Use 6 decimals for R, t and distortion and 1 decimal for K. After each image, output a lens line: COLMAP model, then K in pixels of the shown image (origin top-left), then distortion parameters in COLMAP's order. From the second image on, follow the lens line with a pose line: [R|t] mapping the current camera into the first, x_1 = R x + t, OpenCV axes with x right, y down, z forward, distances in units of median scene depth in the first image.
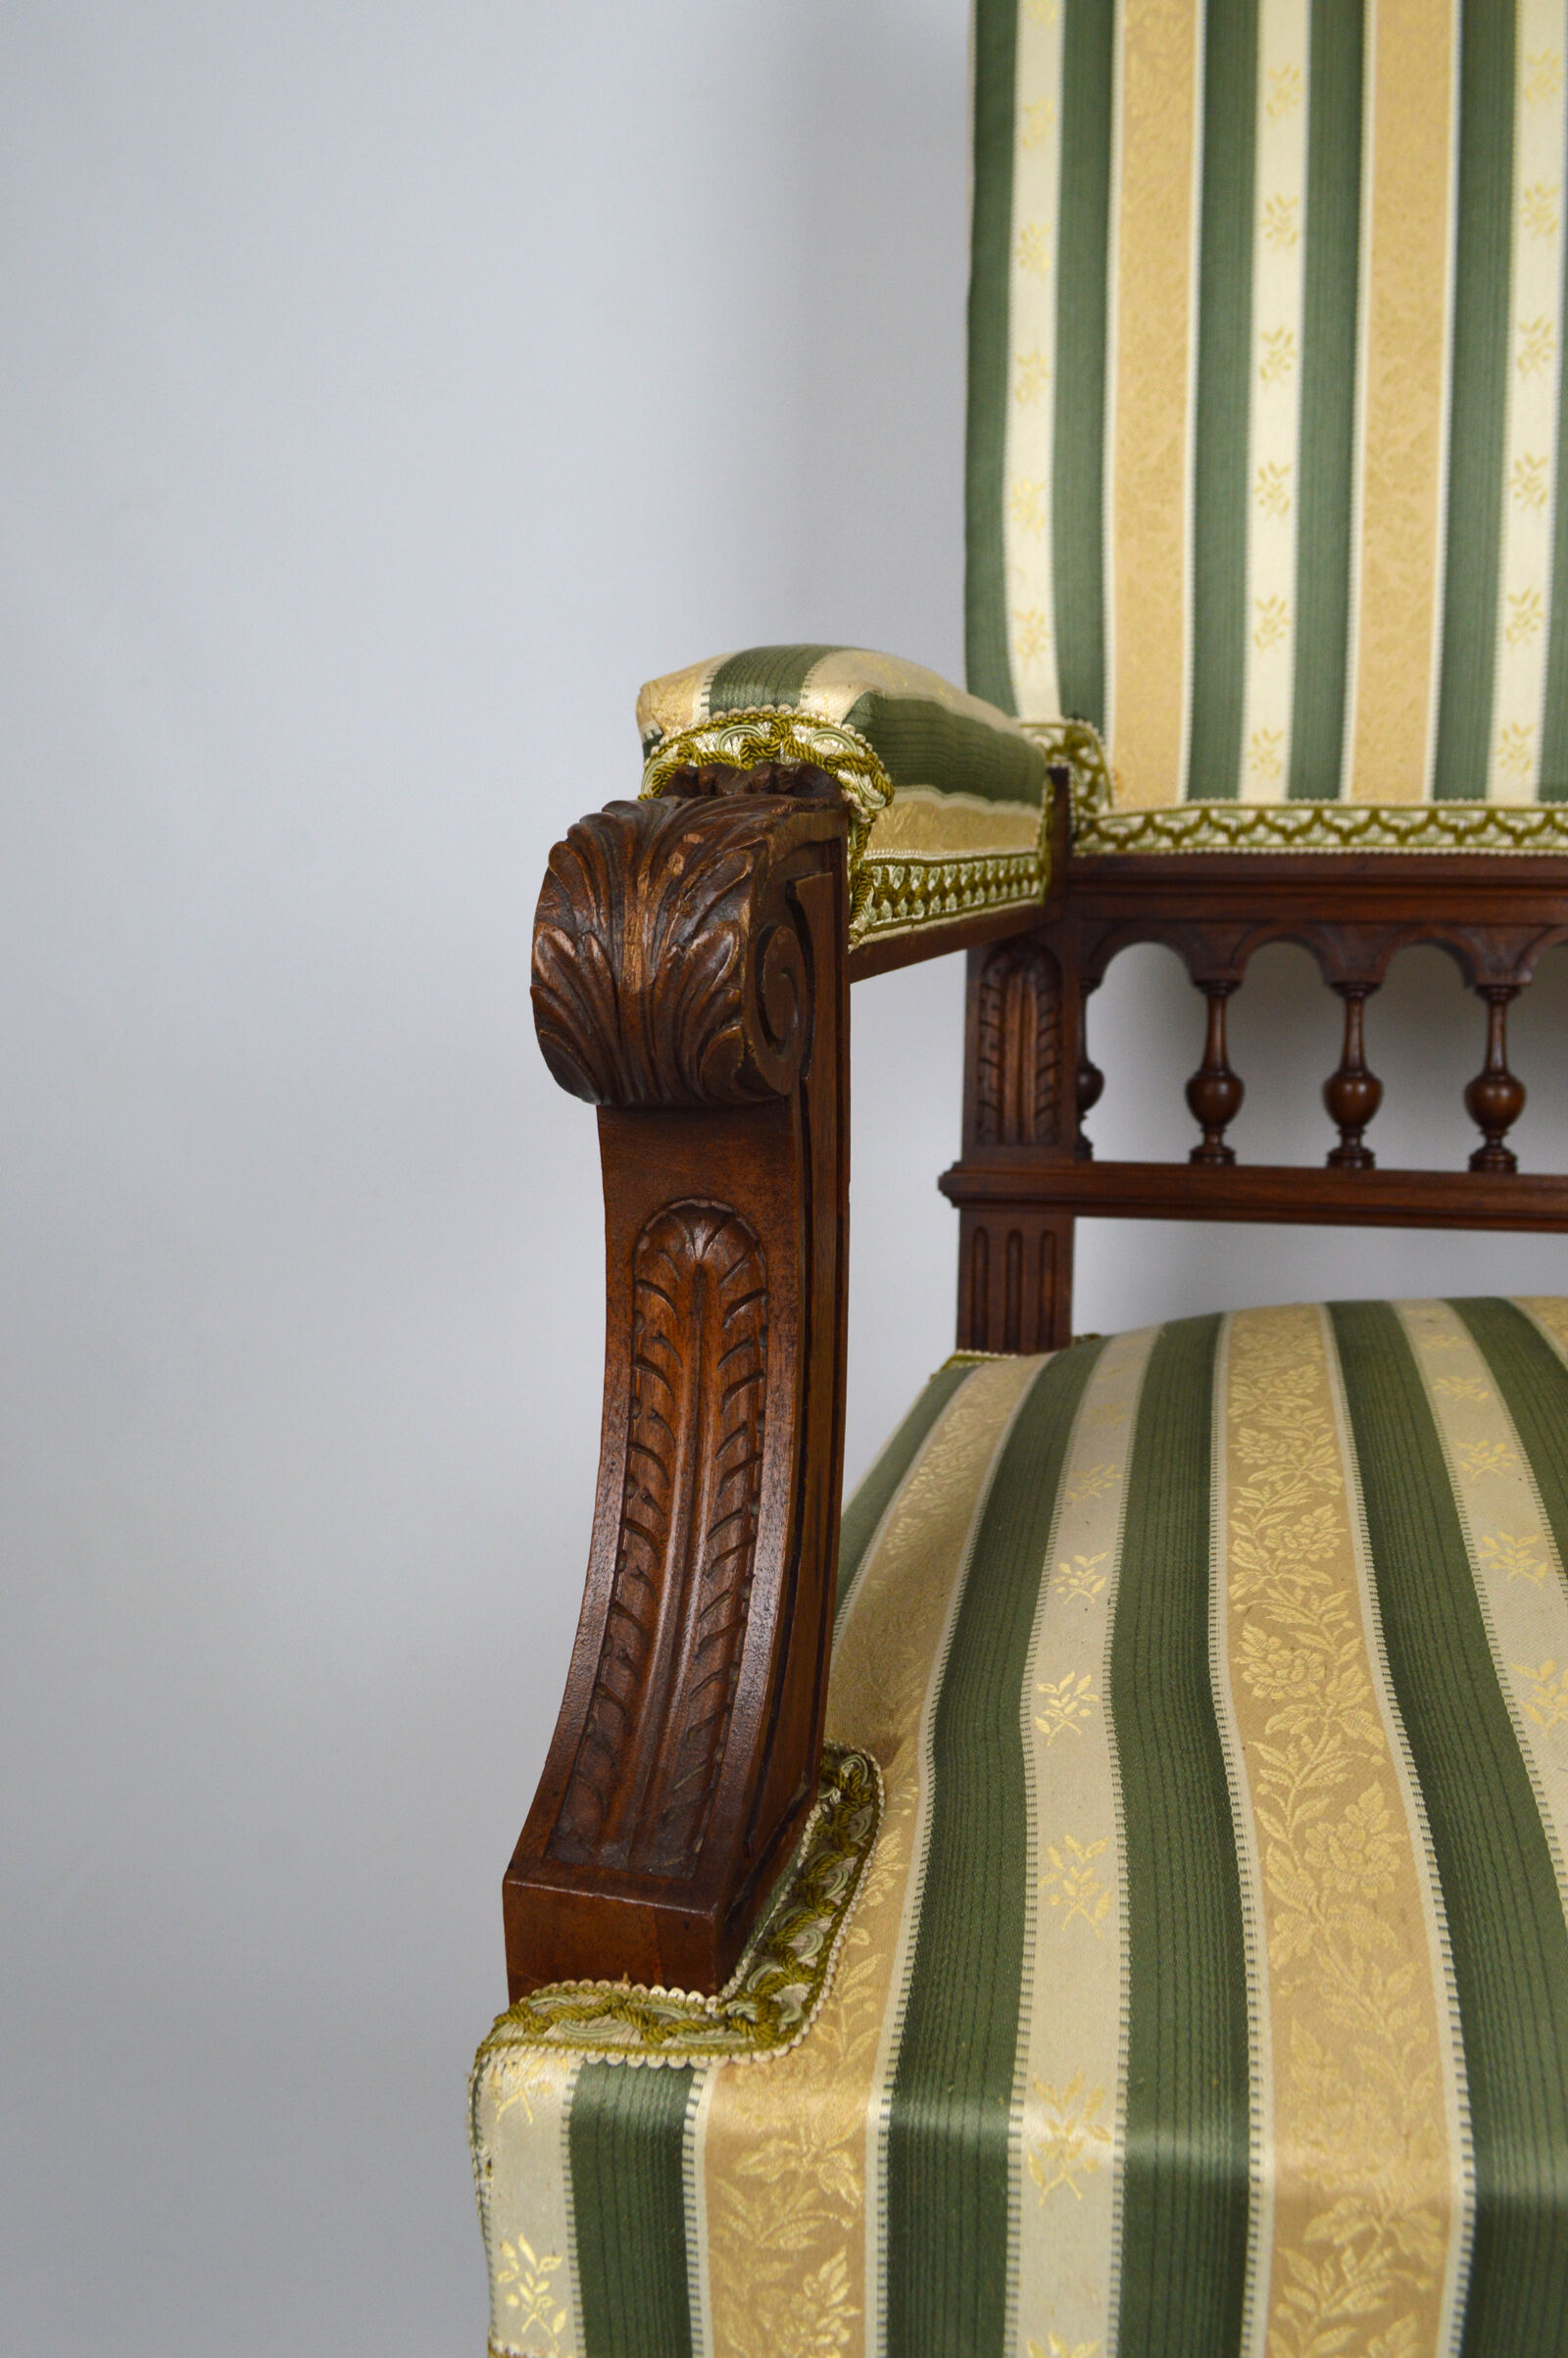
lens RADIAL K [[1858.0, 0, 786.4], [0, 1858.0, 1188.0], [0, 0, 1]] dist [-0.077358, 0.001955]
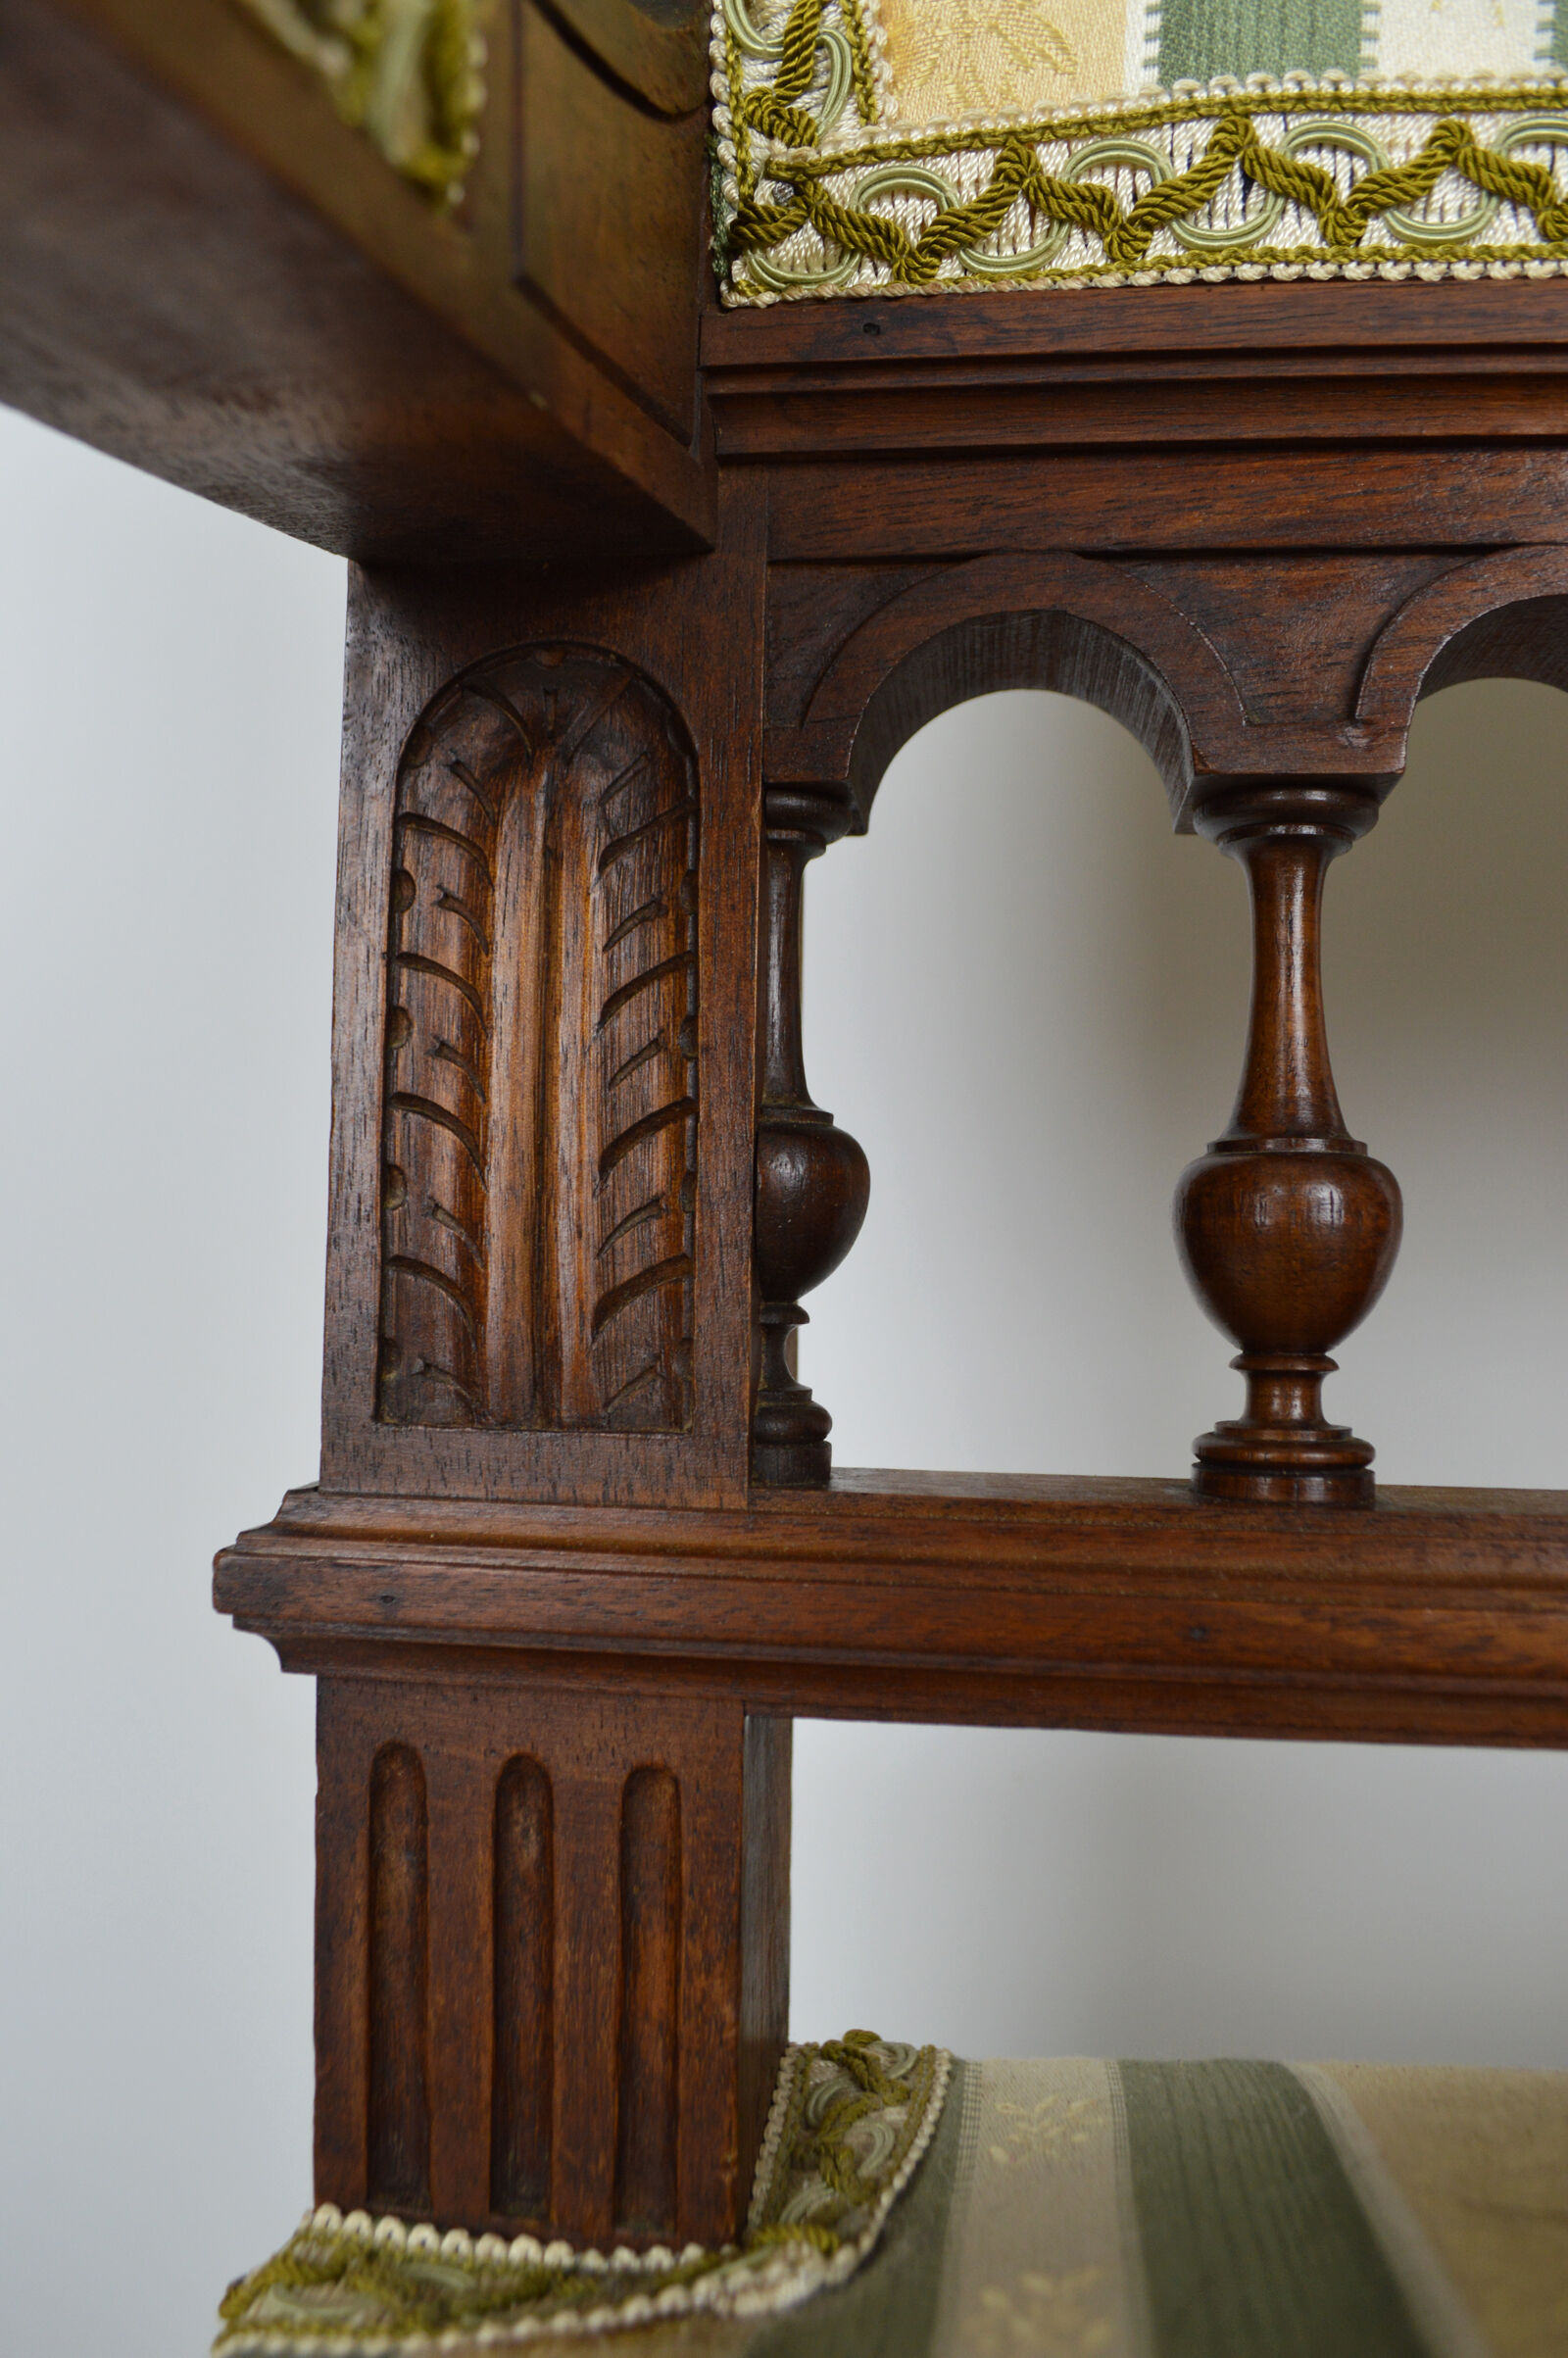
lens RADIAL K [[1858.0, 0, 778.0], [0, 1858.0, 1187.8], [0, 0, 1]] dist [-0.077358, 0.001955]
pose [[0.998403, -0.004590, 0.056298, 0.147621], [0.008051, 0.998081, -0.061399, -0.041246], [-0.055908, 0.061755, 0.996524, 0.755751]]
